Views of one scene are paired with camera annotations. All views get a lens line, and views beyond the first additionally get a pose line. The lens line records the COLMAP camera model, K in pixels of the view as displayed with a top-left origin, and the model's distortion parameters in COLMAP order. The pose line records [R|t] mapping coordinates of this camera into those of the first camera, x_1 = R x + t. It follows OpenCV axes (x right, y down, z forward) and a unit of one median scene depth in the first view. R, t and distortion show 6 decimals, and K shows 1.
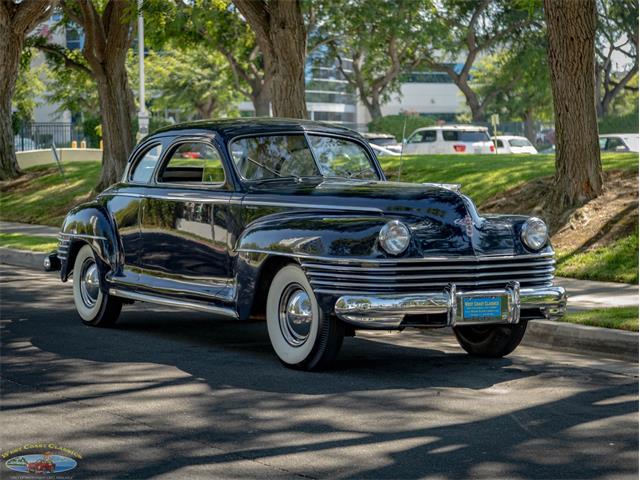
lens RADIAL K [[2692.5, 0, 320.0], [0, 2692.5, 240.0], [0, 0, 1]] dist [0.355208, -6.940960]
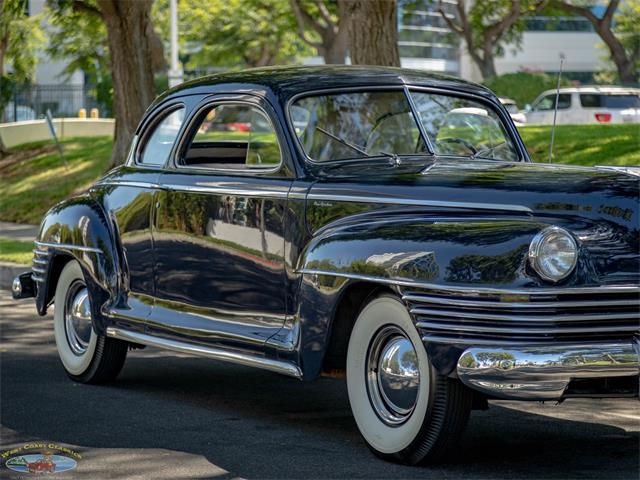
lens RADIAL K [[2692.5, 0, 320.0], [0, 2692.5, 240.0], [0, 0, 1]] dist [0.355208, -6.940960]
pose [[0.999675, -0.001351, -0.025468, -0.009174], [0.001529, 0.999974, 0.006993, -0.007647], [0.025458, -0.007030, 0.999651, 0.340385]]
